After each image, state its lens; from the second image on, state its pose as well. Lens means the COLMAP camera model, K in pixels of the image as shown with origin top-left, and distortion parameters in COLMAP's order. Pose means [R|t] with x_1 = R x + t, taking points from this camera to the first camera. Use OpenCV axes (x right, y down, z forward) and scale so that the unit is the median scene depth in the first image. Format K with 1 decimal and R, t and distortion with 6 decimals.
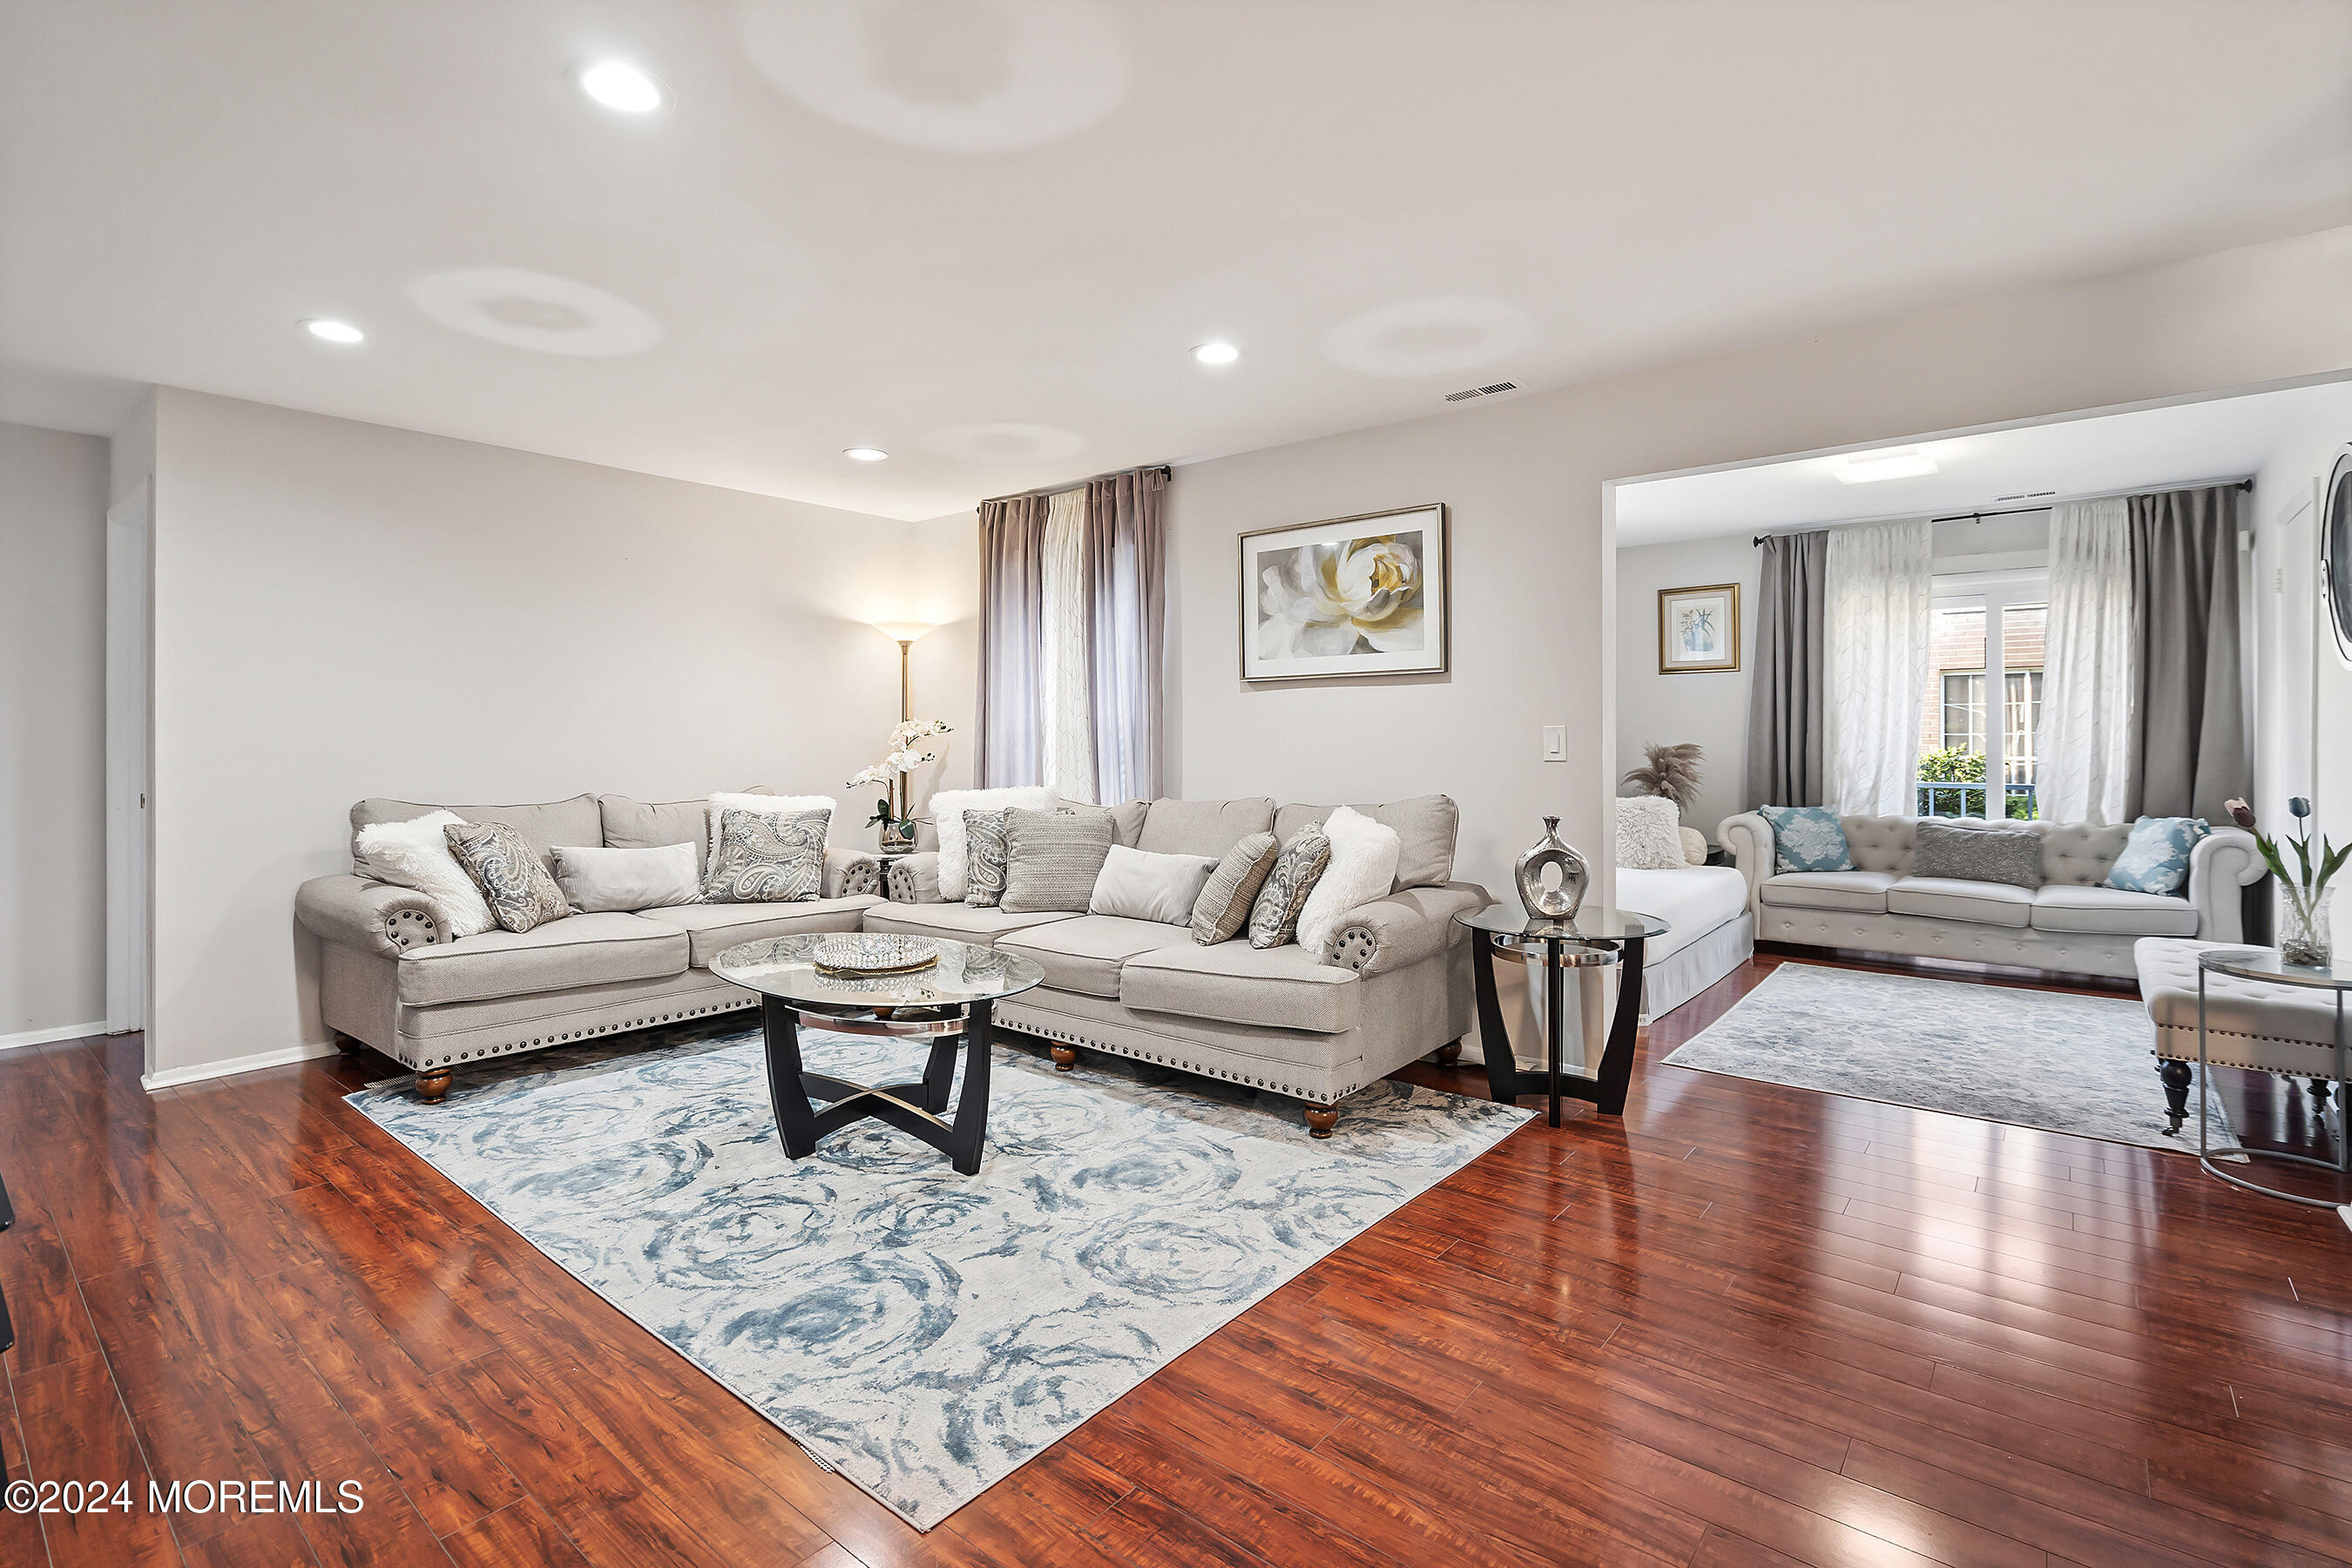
lens RADIAL K [[1092.9, 0, 1159.9], [0, 1092.9, 743.6], [0, 0, 1]] dist [-0.006112, 0.003173]
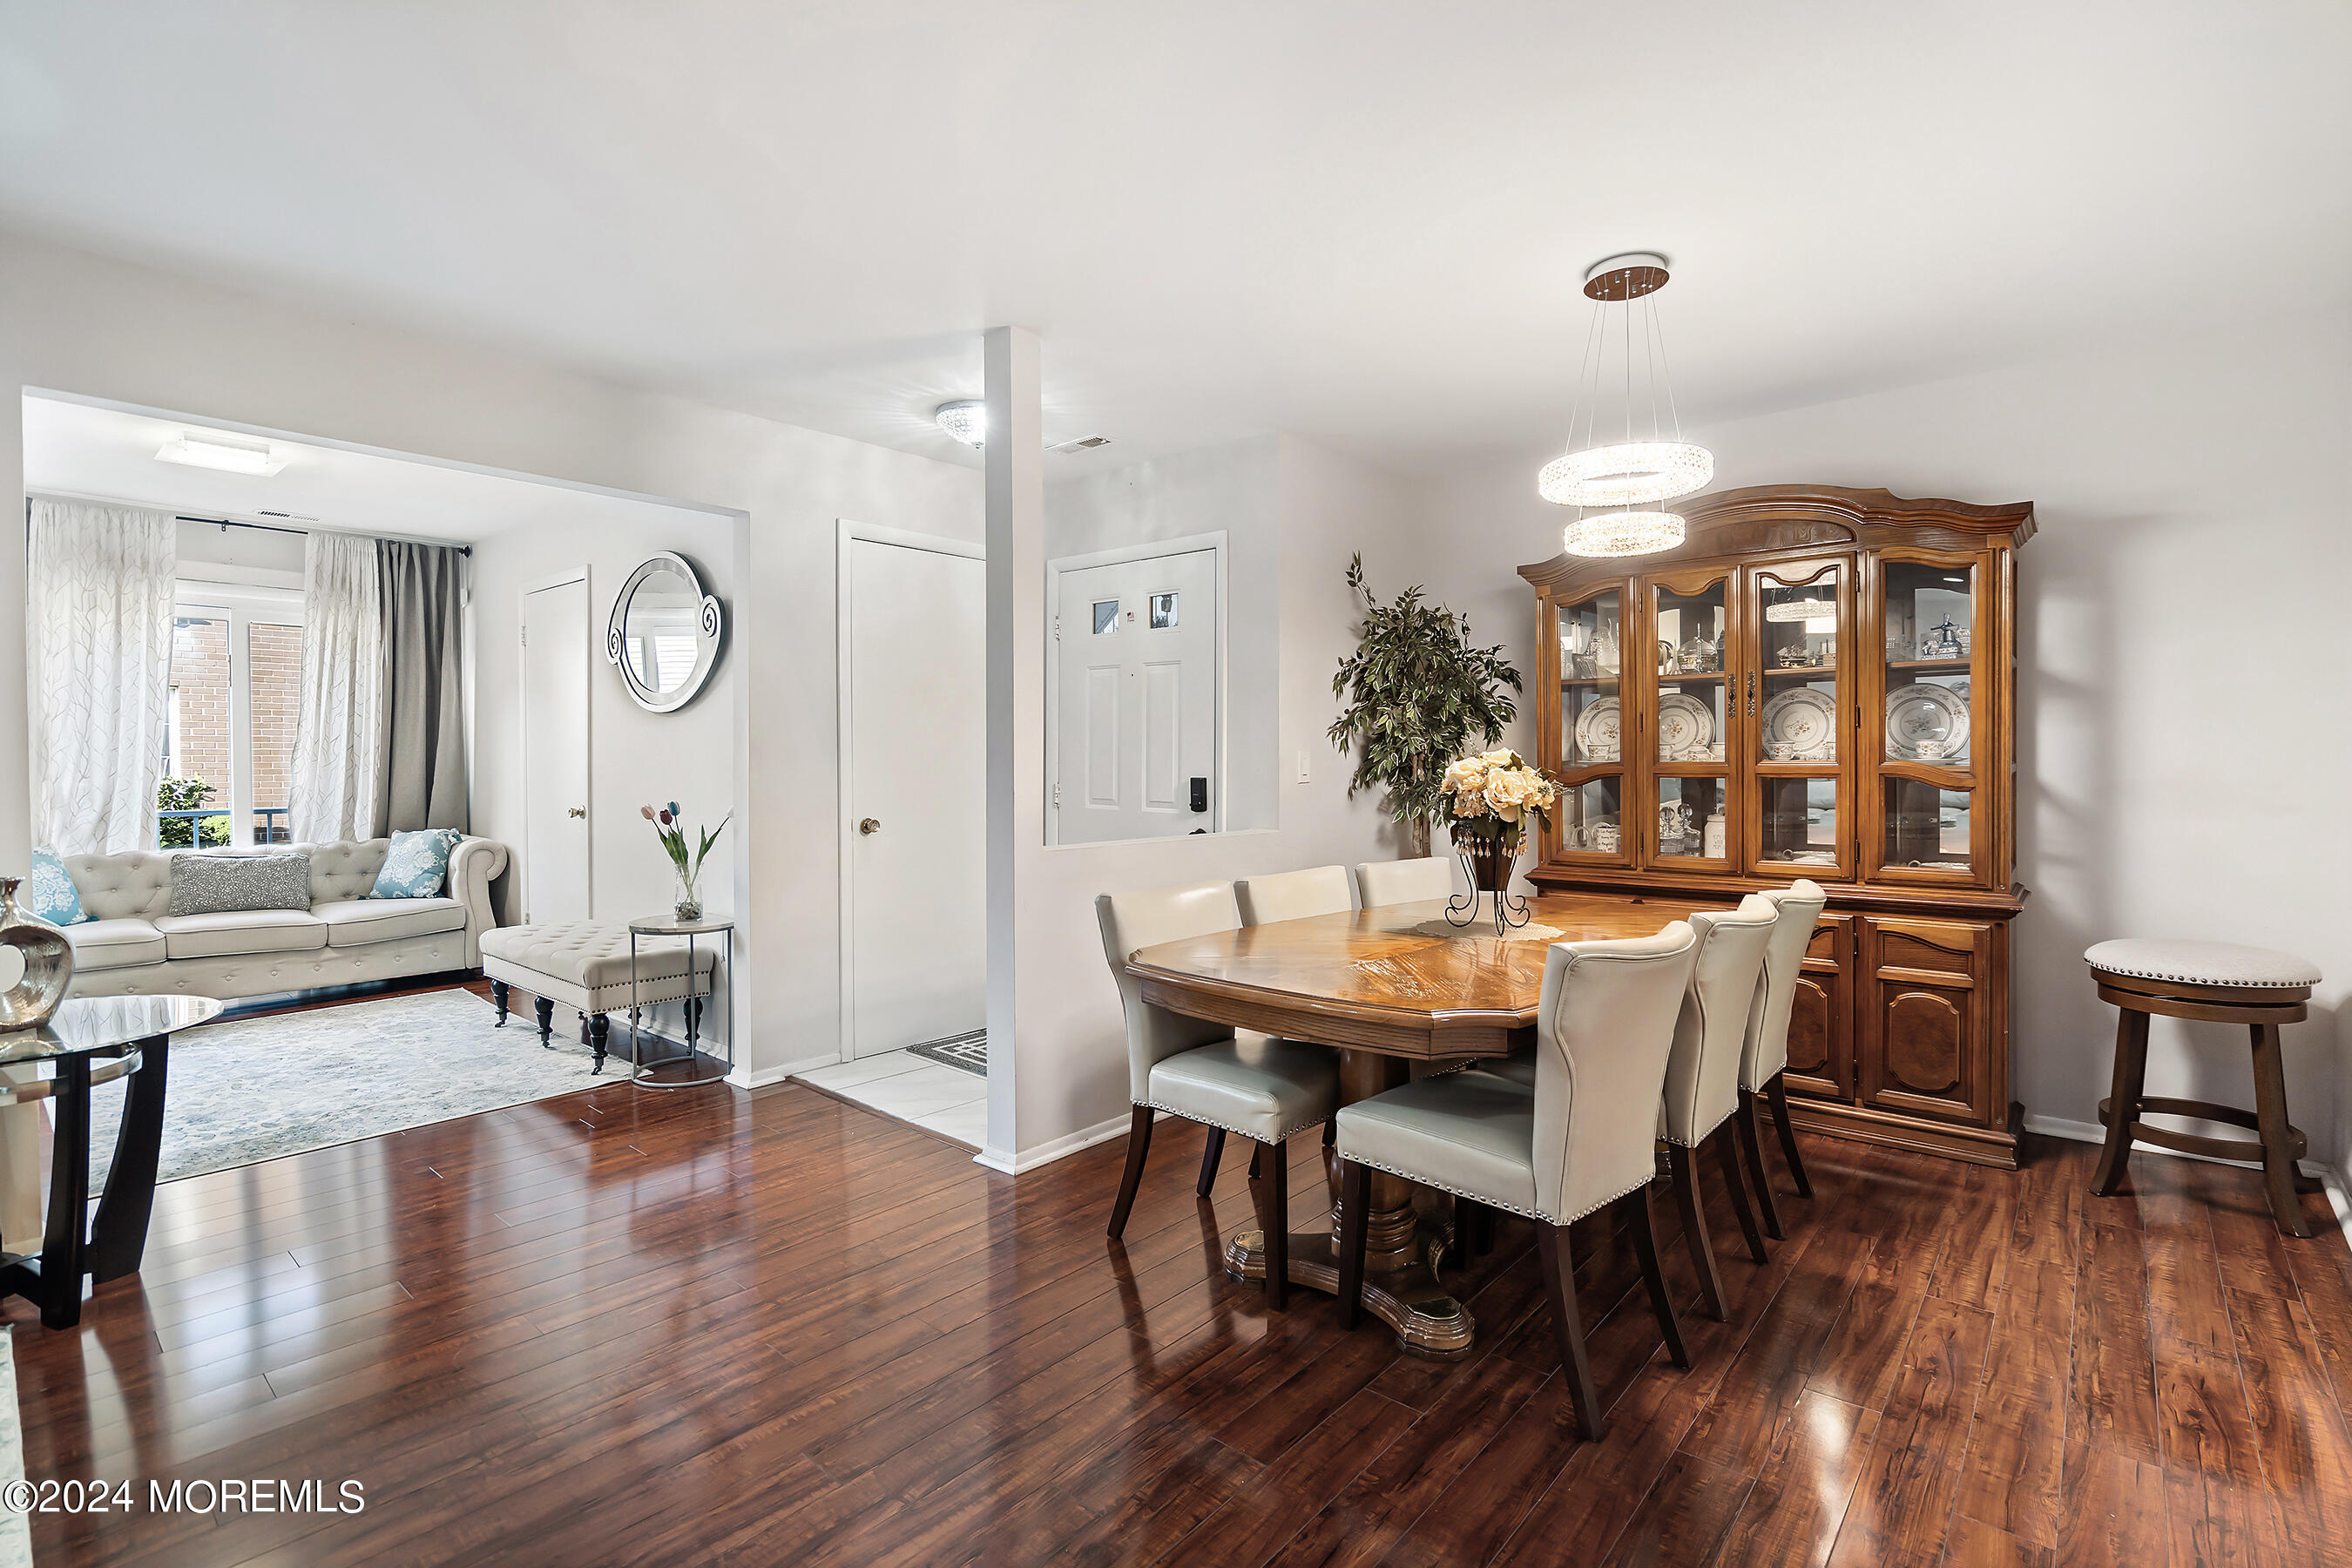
lens RADIAL K [[1092.9, 0, 1170.4], [0, 1092.9, 781.9], [0, 0, 1]] dist [-0.006112, 0.003173]
pose [[0.025675, -0.021264, 0.999444, -0.223249], [0.009047, 0.999738, 0.021038, 0.000949], [-0.999629, 0.008502, 0.025860, 0.218857]]
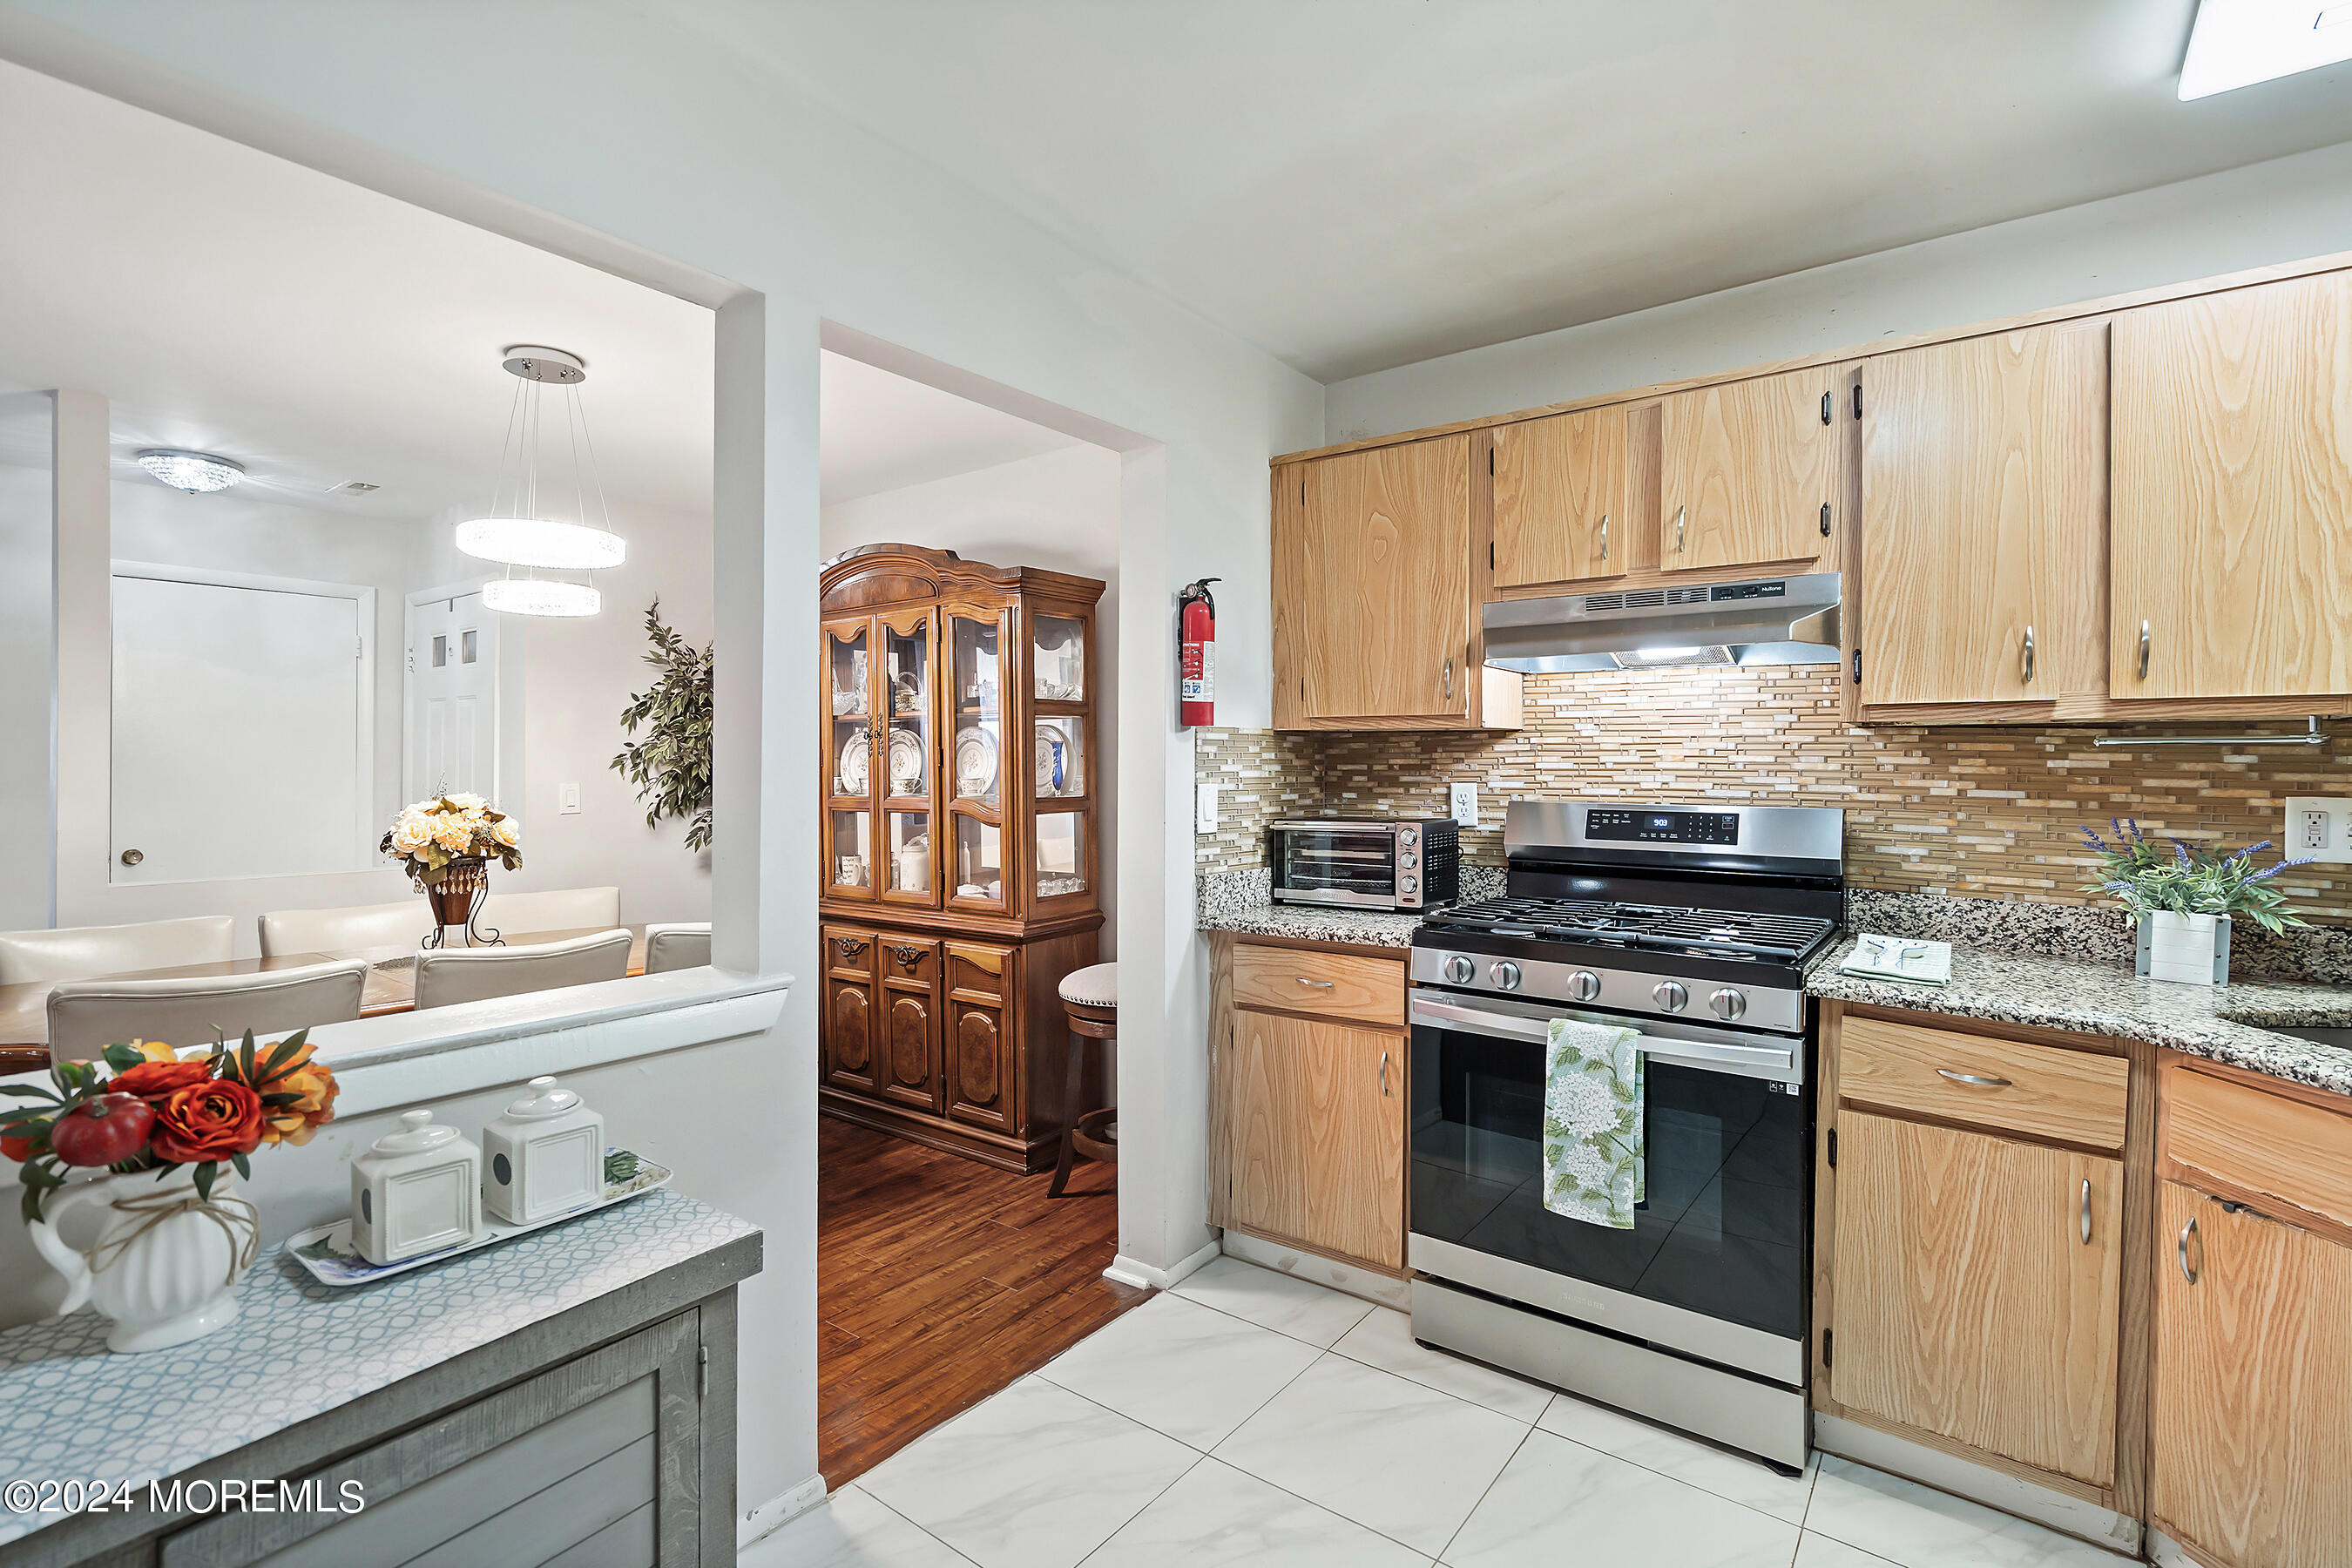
lens RADIAL K [[1092.9, 0, 1167.9], [0, 1092.9, 764.9], [0, 0, 1]] dist [-0.006112, 0.003173]
pose [[-0.044920, 0.001202, 0.998990, -0.284165], [0.008305, 0.999965, -0.000830, -0.016253], [-0.998956, 0.008259, -0.044929, -0.370920]]
